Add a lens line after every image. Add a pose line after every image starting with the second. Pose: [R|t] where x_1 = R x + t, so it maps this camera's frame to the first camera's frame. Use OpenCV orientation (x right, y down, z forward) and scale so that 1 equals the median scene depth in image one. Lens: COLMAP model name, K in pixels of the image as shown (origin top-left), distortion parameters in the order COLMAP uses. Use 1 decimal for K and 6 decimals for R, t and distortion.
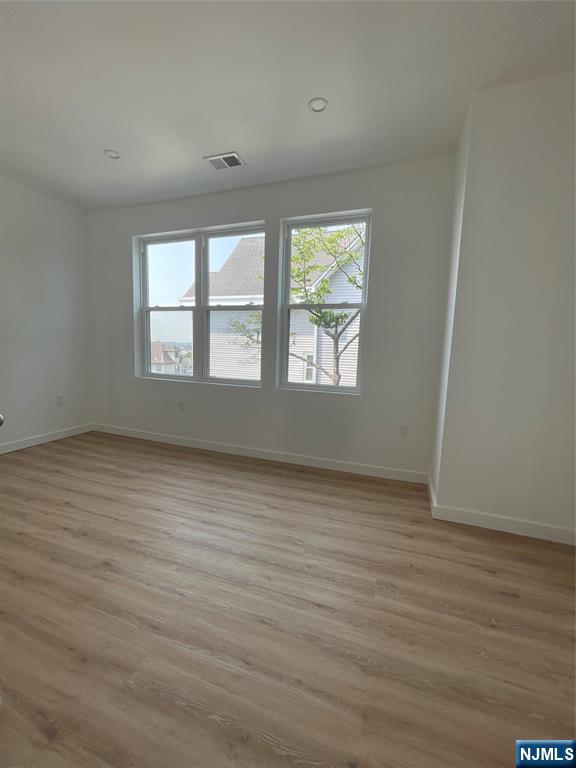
lens RADIAL K [[311.1, 0, 290.2], [0, 311.1, 383.5], [0, 0, 1]] dist [-0.001390, 0.000479]
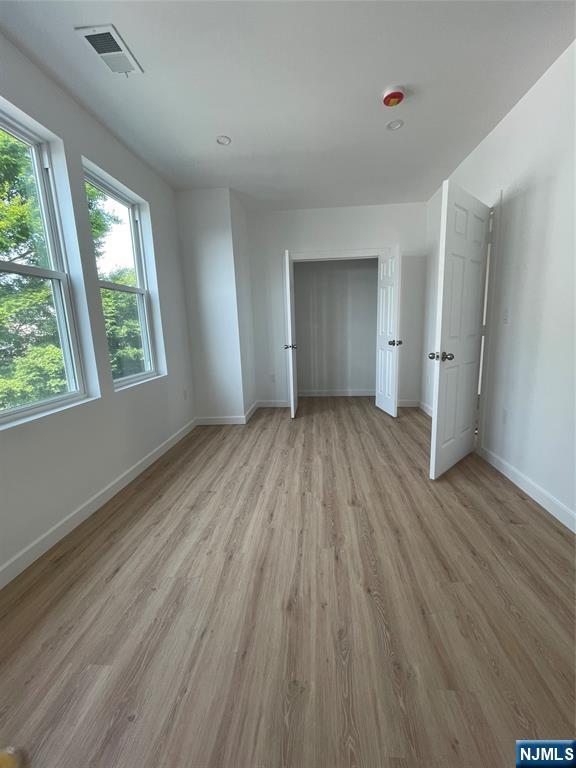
lens RADIAL K [[311.6, 0, 289.9], [0, 311.6, 382.8], [0, 0, 1]] dist [0.000272, 0.000045]
pose [[-0.254094, -0.192906, 0.947747, -1.220107], [0.137677, 0.962714, 0.232864, -0.173244], [-0.957330, 0.189652, -0.218061, 1.062005]]
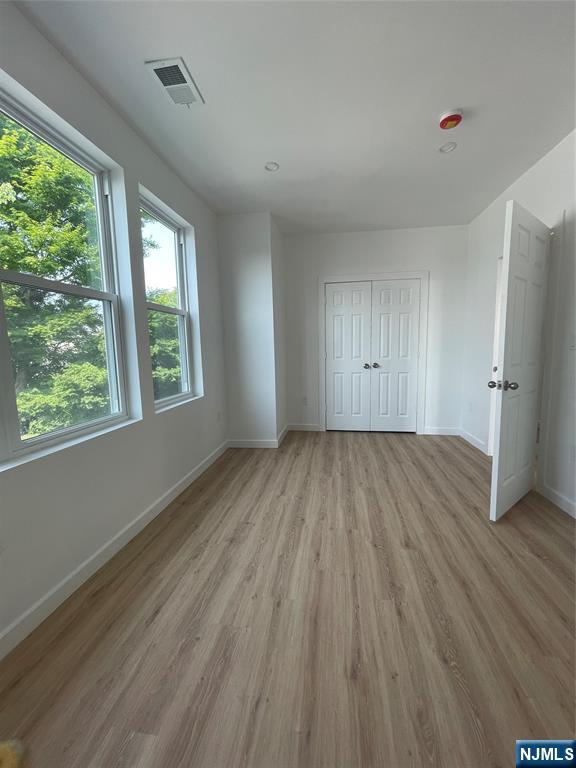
lens RADIAL K [[311.1, 0, 290.2], [0, 311.1, 383.5], [0, 0, 1]] dist [-0.001390, 0.000479]
pose [[-0.192674, -0.139896, 0.971239, -1.149264], [0.126934, 0.977916, 0.166039, -0.192697], [-0.973018, 0.155274, -0.170661, 1.130984]]
